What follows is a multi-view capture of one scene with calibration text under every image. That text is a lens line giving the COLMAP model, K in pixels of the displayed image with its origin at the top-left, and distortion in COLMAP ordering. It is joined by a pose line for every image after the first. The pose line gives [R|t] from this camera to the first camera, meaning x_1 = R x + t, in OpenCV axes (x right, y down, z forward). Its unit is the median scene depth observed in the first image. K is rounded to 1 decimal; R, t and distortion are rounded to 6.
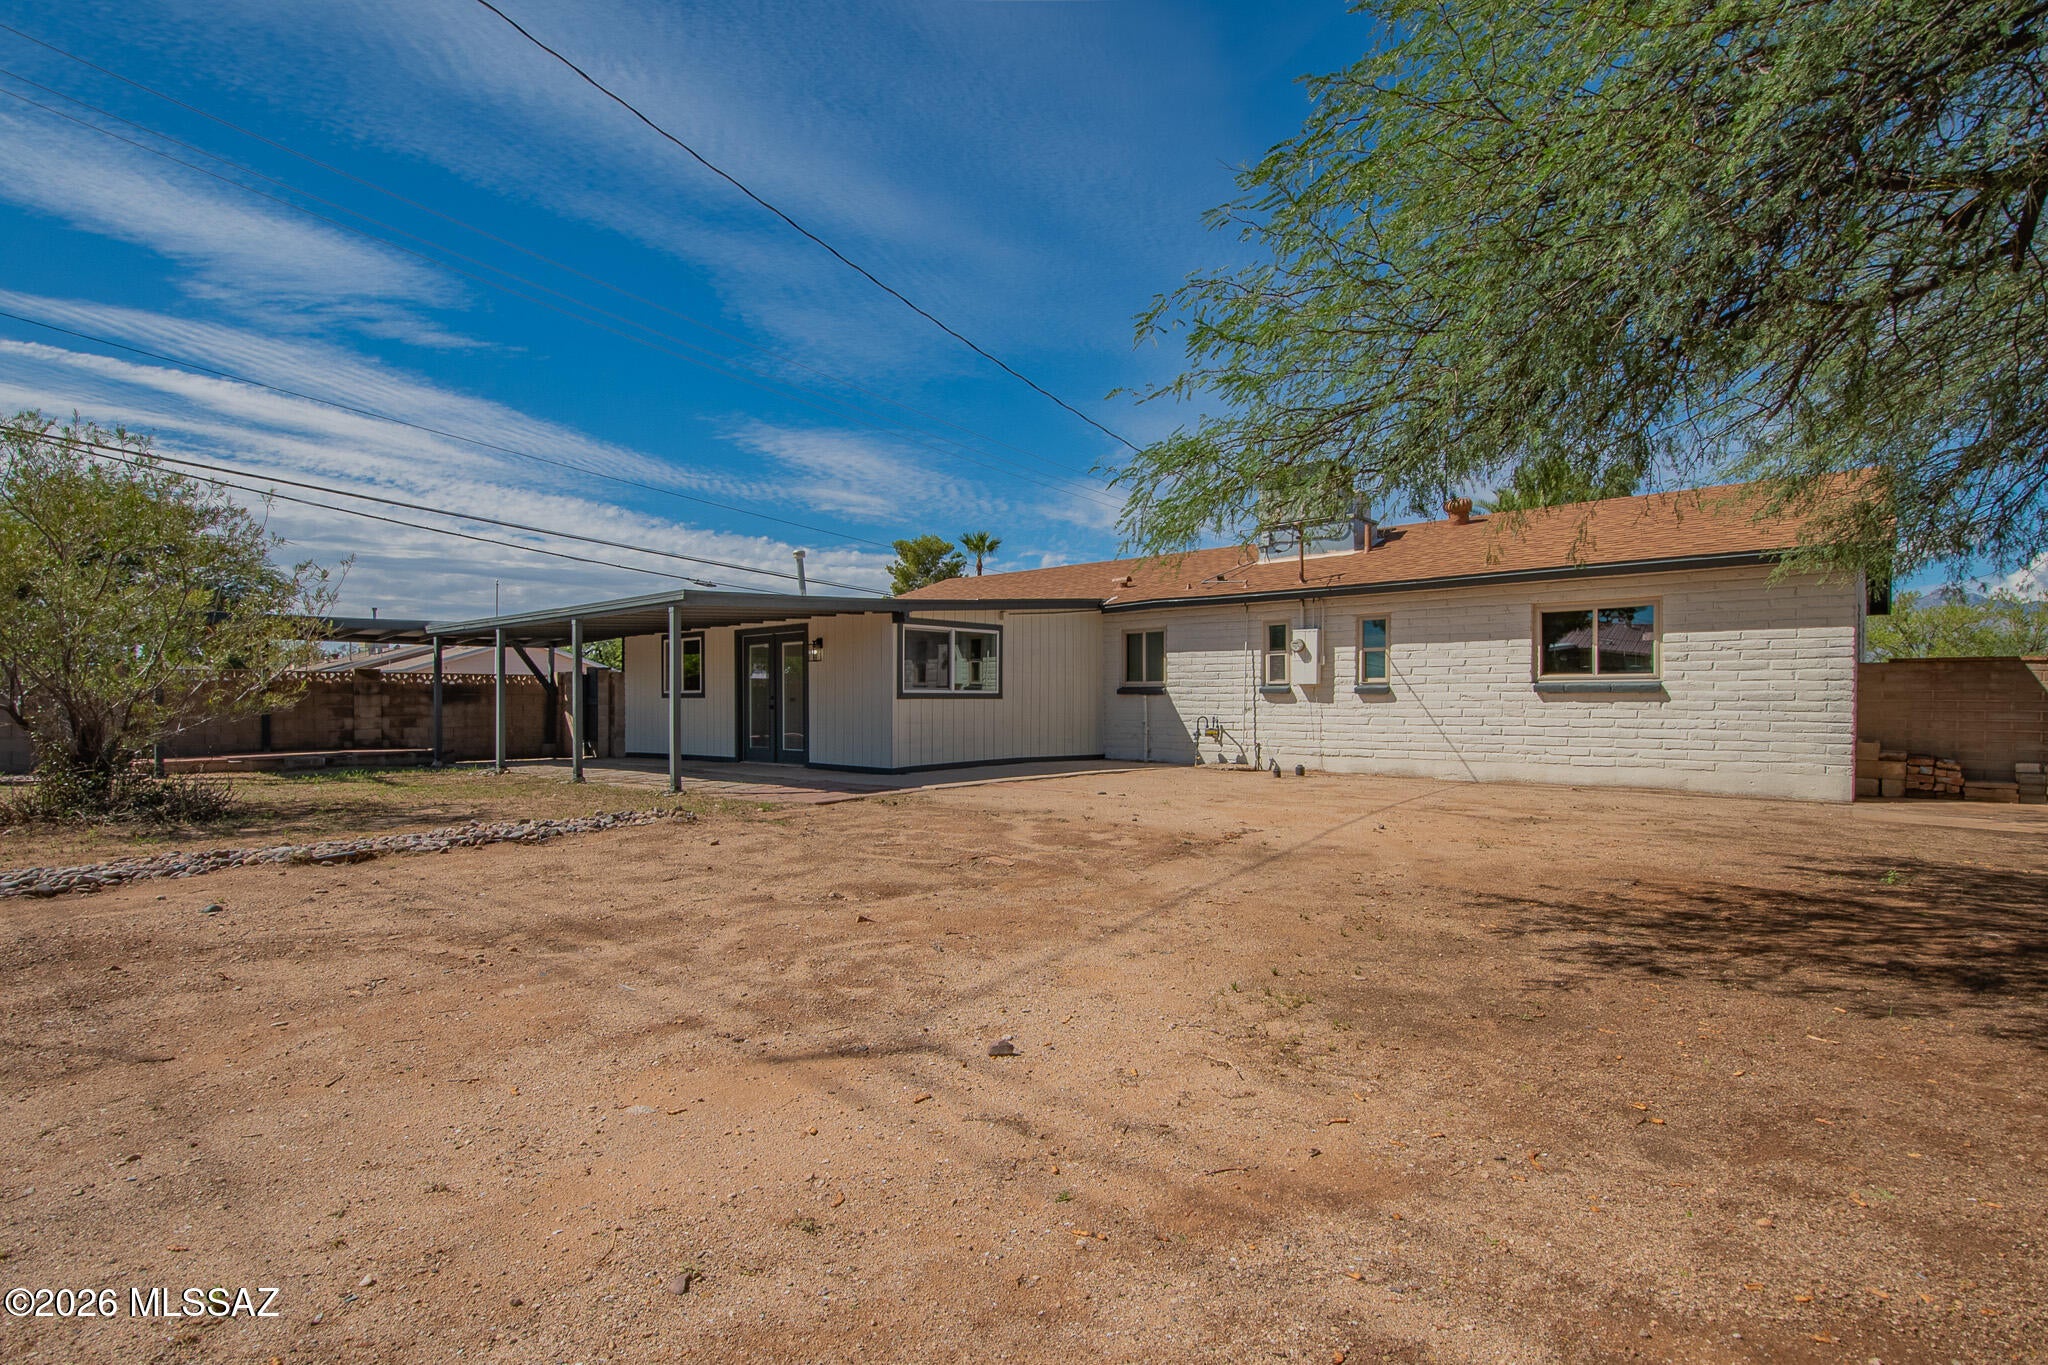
lens RADIAL K [[879.6, 0, 1025.1], [0, 879.6, 690.9], [0, 0, 1]] dist [0.003805, -0.000054]
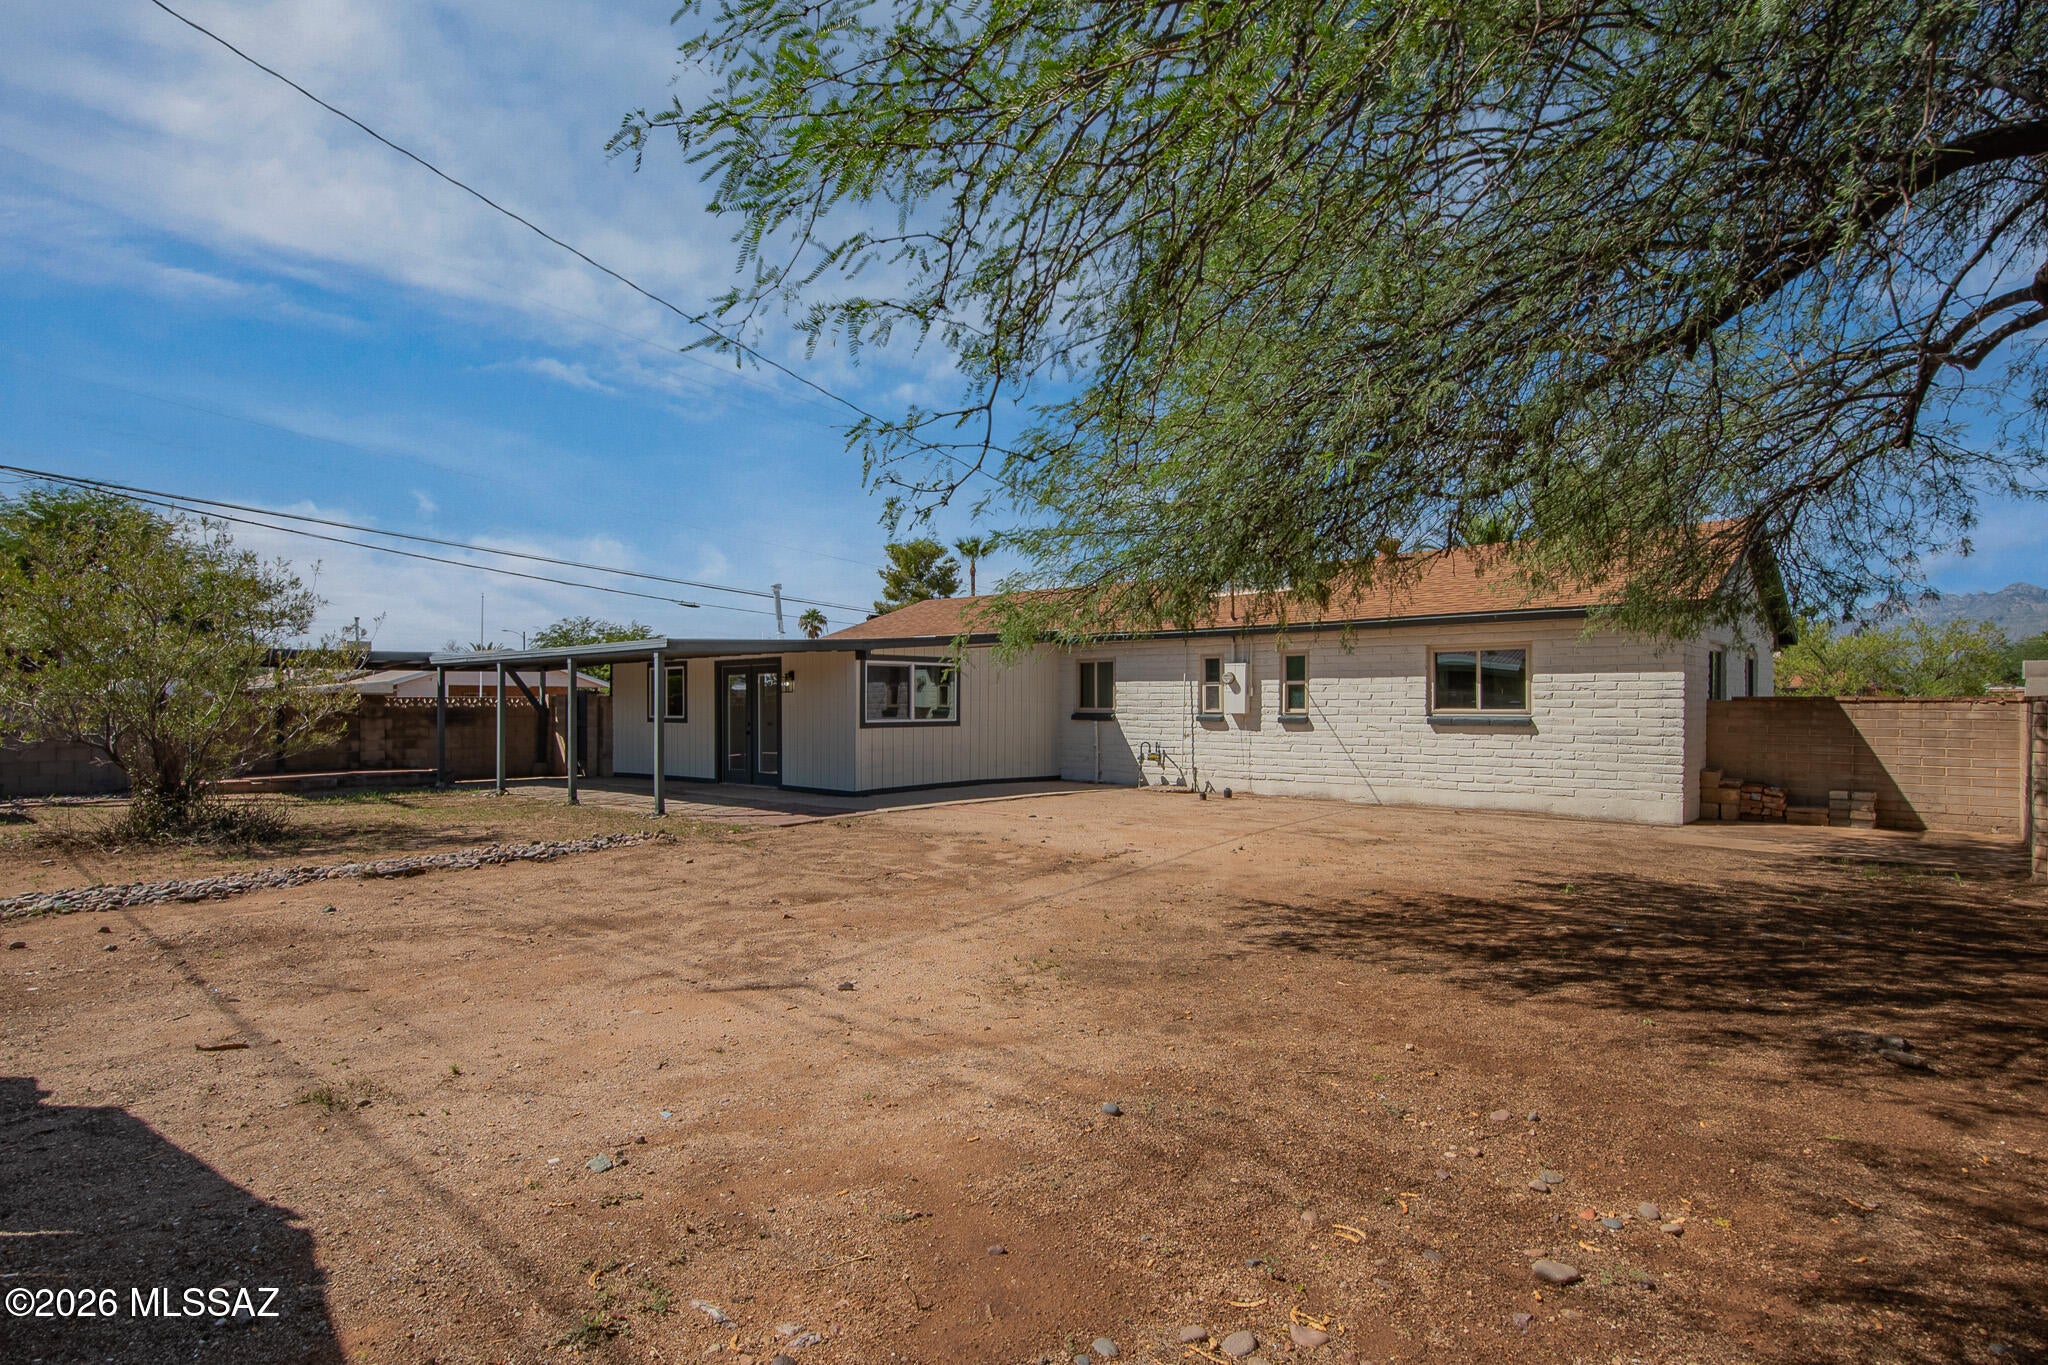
lens RADIAL K [[922.2, 0, 1023.0], [0, 922.2, 690.7], [0, 0, 1]] dist [0.004364, 0.000671]
pose [[0.999993, 0.000468, -0.003651, 0.059789], [-0.000491, 0.999980, -0.006243, -0.029294], [0.003648, 0.006245, 0.999974, -0.149636]]
